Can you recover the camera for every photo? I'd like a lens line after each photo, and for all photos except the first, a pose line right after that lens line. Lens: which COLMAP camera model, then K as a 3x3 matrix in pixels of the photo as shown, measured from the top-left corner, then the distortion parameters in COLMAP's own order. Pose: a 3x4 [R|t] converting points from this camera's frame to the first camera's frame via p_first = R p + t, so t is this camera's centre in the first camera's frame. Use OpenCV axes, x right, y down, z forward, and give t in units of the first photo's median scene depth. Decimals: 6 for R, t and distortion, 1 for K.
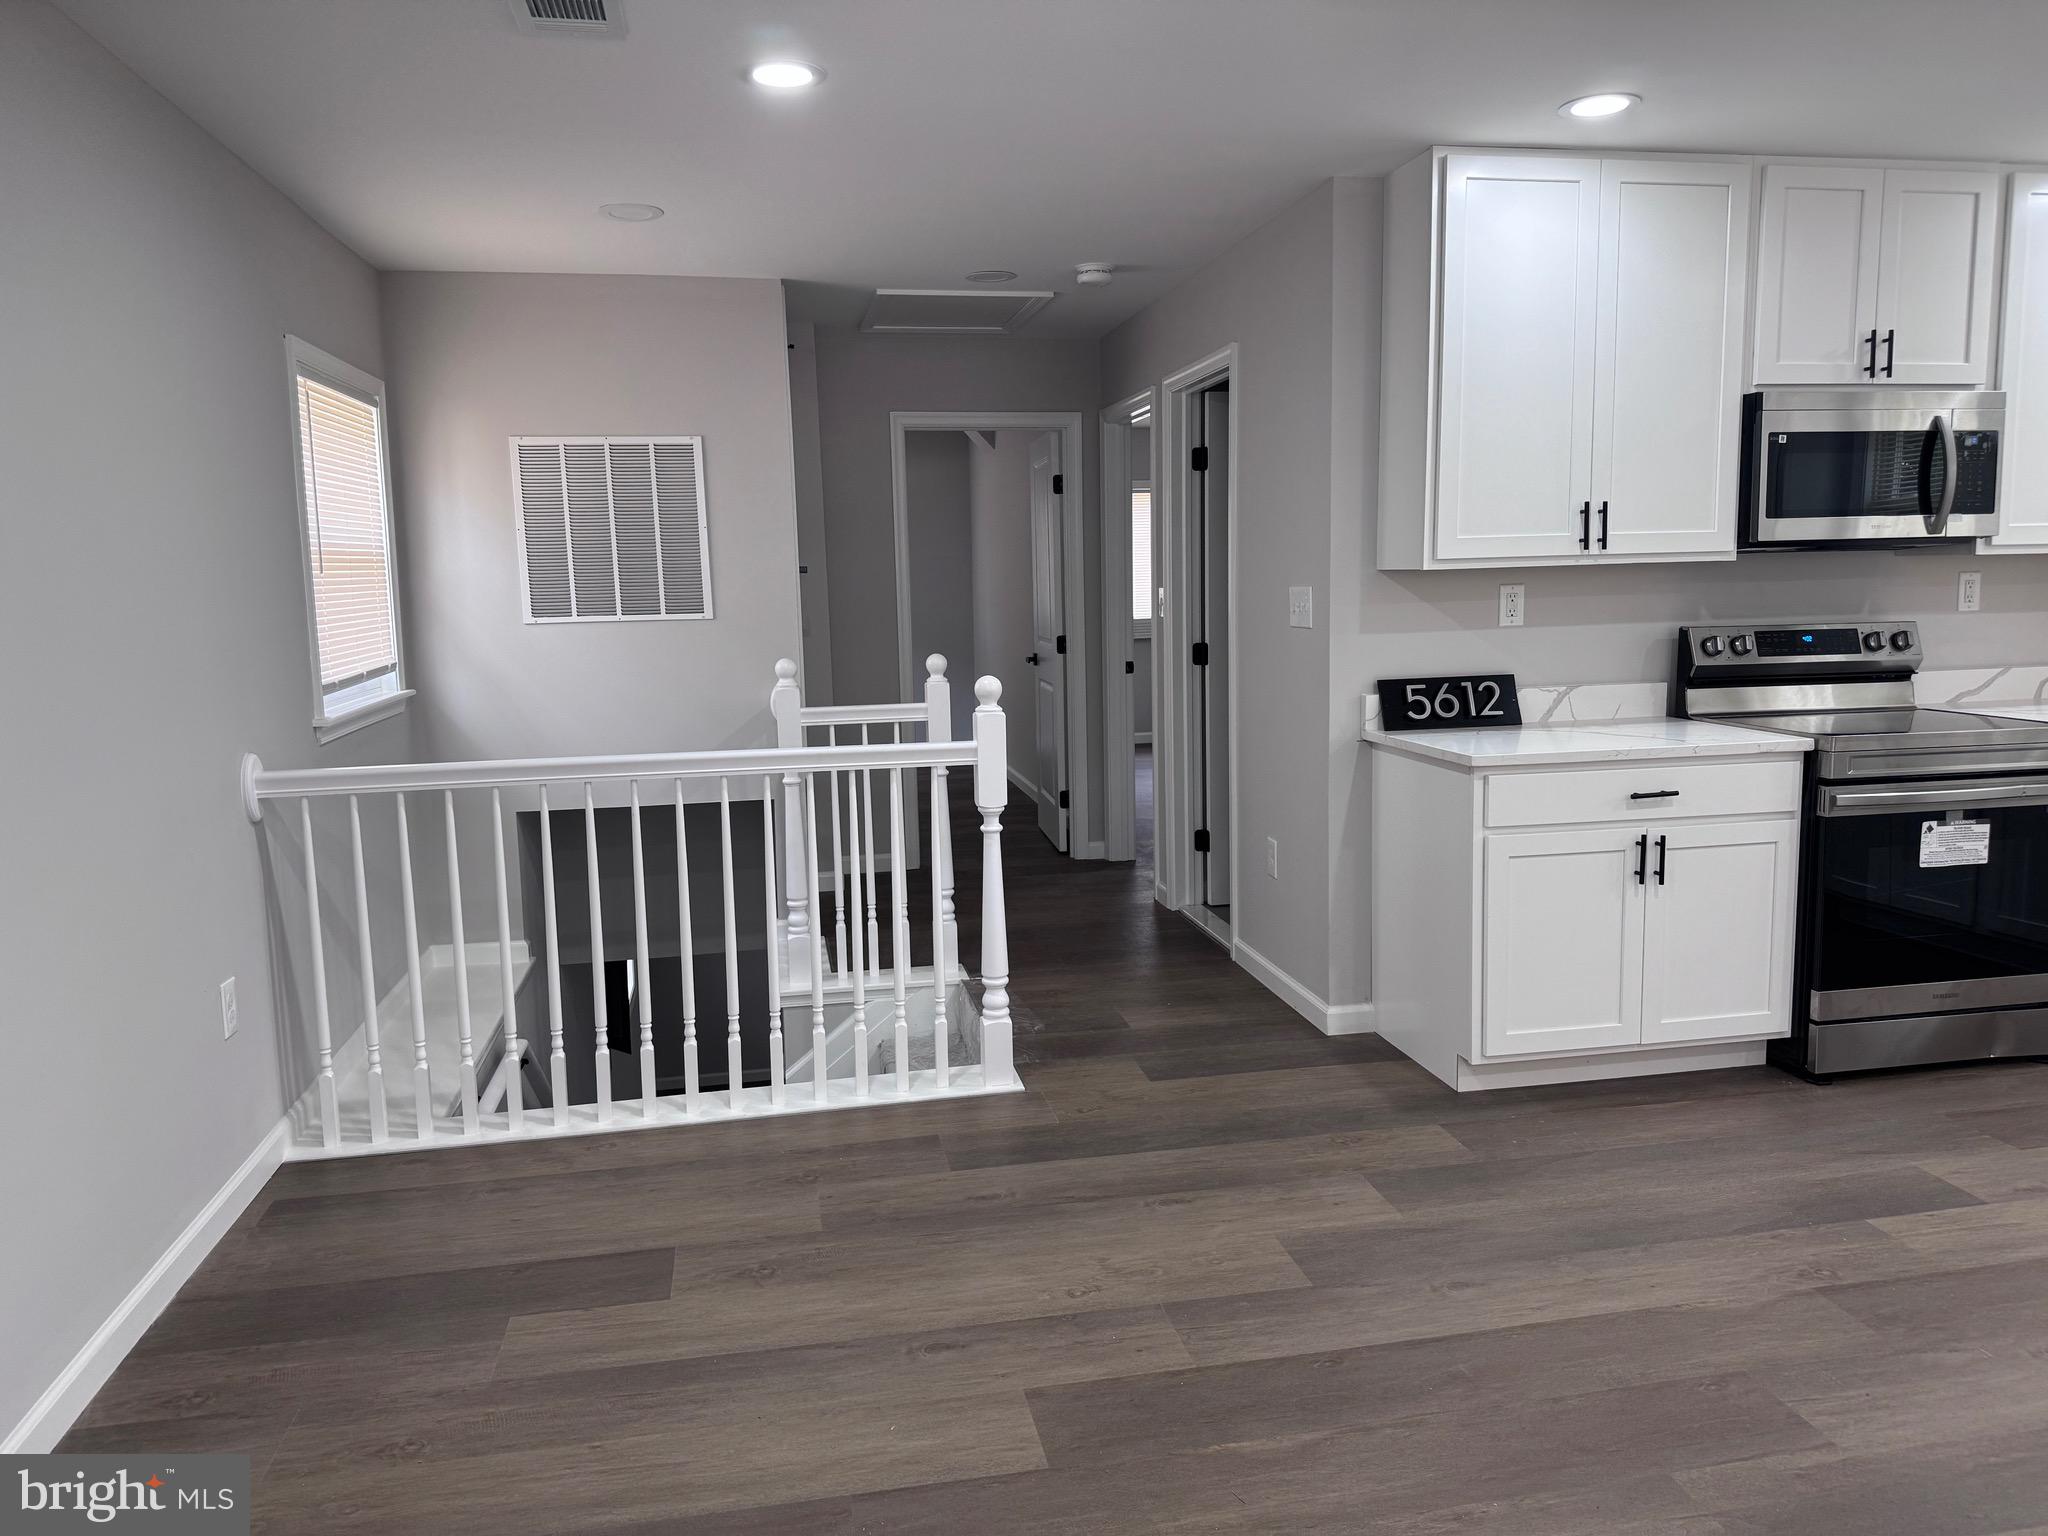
lens RADIAL K [[1431.3, 0, 1023.4], [0, 1431.3, 758.7], [0, 0, 1]] dist [0.083244, -0.105819]
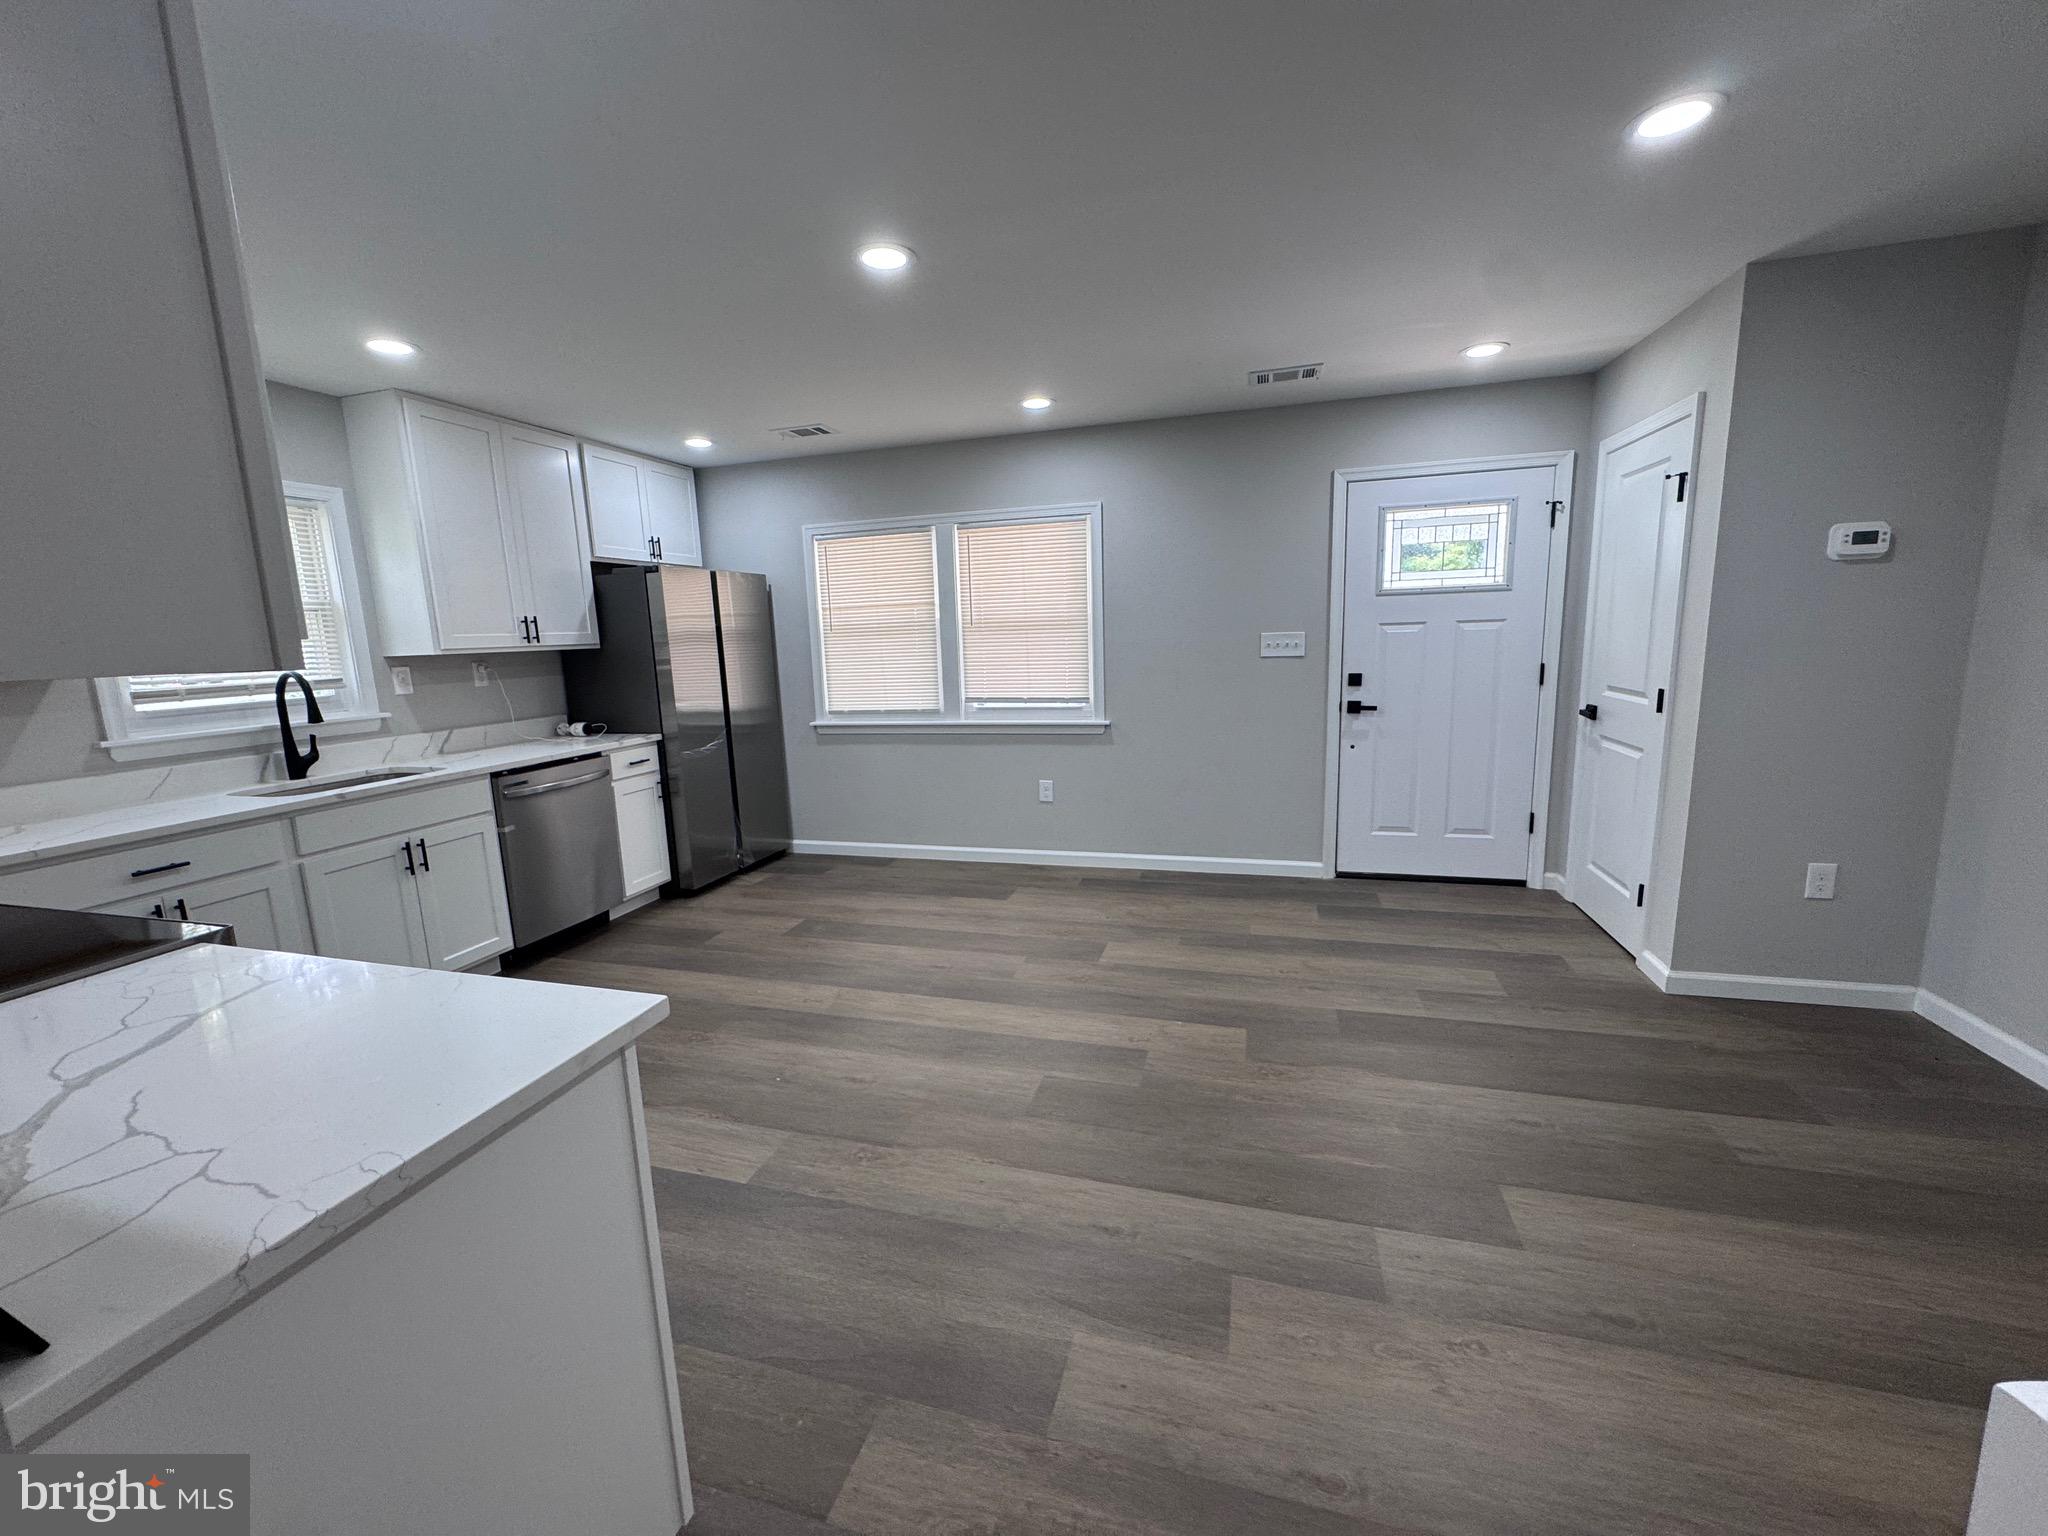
lens RADIAL K [[815.3, 0, 1022.1], [0, 815.3, 768.0], [0, 0, 1]] dist [-0.002911, 0.000830]
pose [[-0.889625, -0.022529, 0.456136, 0.050231], [0.112713, 0.957055, 0.267099, -0.142235], [-0.442564, 0.289031, -0.848881, 1.105162]]
